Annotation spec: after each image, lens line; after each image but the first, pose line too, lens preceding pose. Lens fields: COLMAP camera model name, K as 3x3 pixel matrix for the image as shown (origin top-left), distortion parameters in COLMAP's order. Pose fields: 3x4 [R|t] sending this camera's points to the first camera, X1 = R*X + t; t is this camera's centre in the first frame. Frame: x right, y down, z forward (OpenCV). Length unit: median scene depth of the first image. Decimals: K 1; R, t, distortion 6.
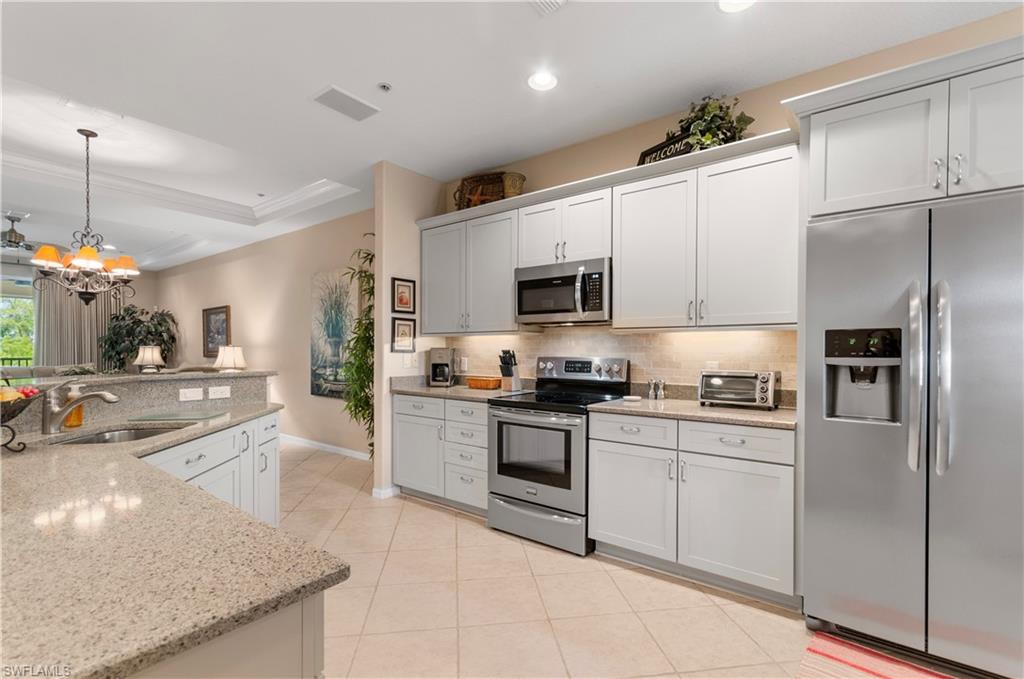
lens RADIAL K [[459.5, 0, 524.1], [0, 459.5, 355.8], [0, 0, 1]] dist [0.001375, -0.000249]
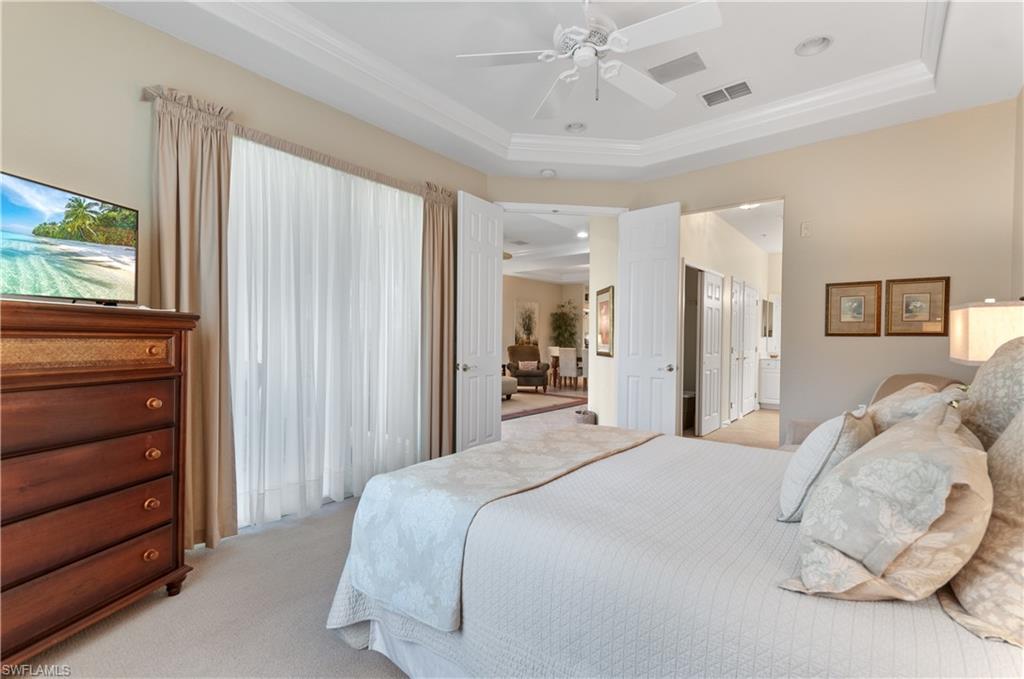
lens RADIAL K [[453.0, 0, 521.0], [0, 453.0, 340.9], [0, 0, 1]] dist [-0.001737, -0.000014]
pose [[0.037131, -0.010920, 0.999251, -3.941206], [0.000914, 0.999940, 0.010893, -0.023568], [-0.999310, 0.000509, 0.037138, 1.405327]]
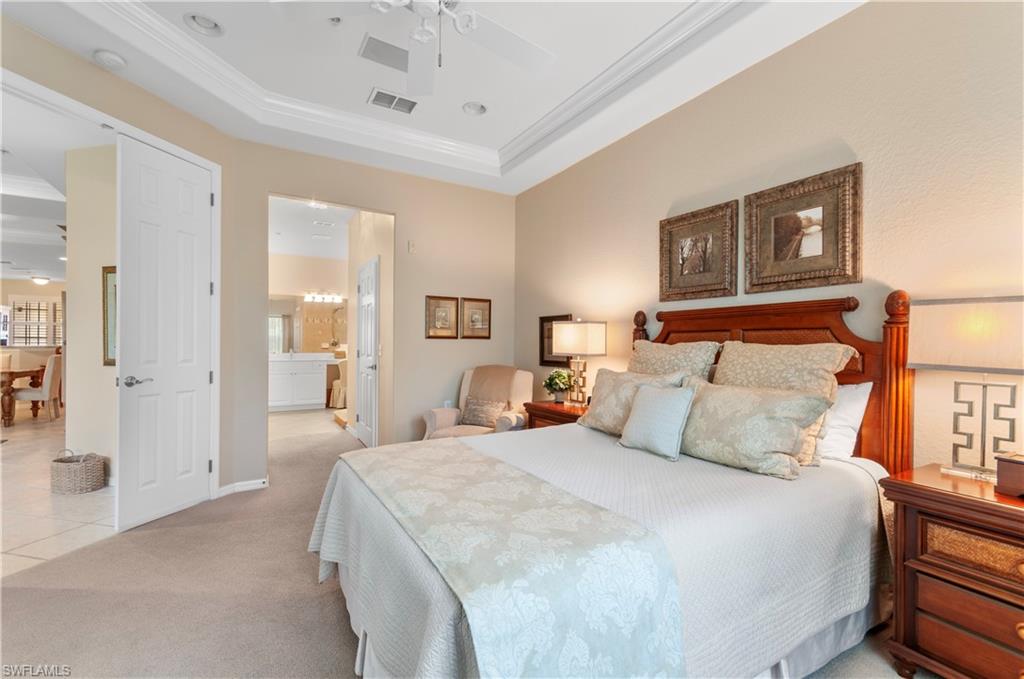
lens RADIAL K [[448.7, 0, 516.6], [0, 448.7, 342.6], [0, 0, 1]] dist [0.003954, 0.000263]
pose [[-0.926886, -0.010748, 0.375188, -3.602326], [-0.007807, 0.999926, 0.009359, -0.024625], [-0.375261, 0.005746, -0.926902, 1.788793]]
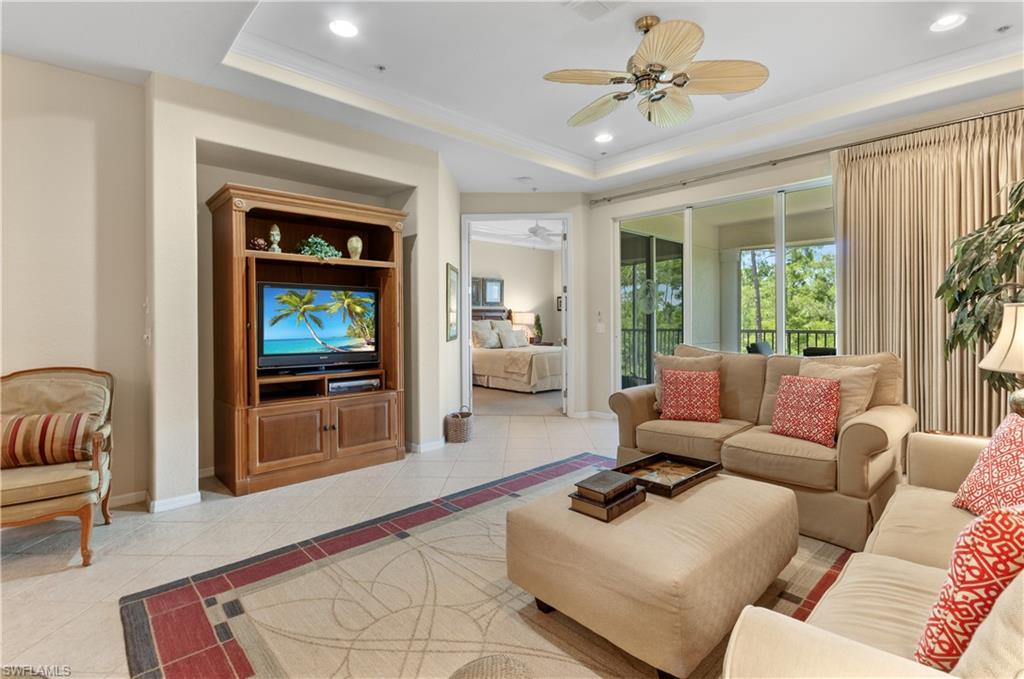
lens RADIAL K [[485.3, 0, 512.2], [0, 485.3, 322.7], [0, 0, 1]] dist [0.002183, -0.000298]
pose [[-0.173406, 0.001396, -0.984850, -1.049933], [-0.007877, 0.999965, 0.002804, -0.014190], [0.984819, 0.008244, -0.173388, 1.611705]]
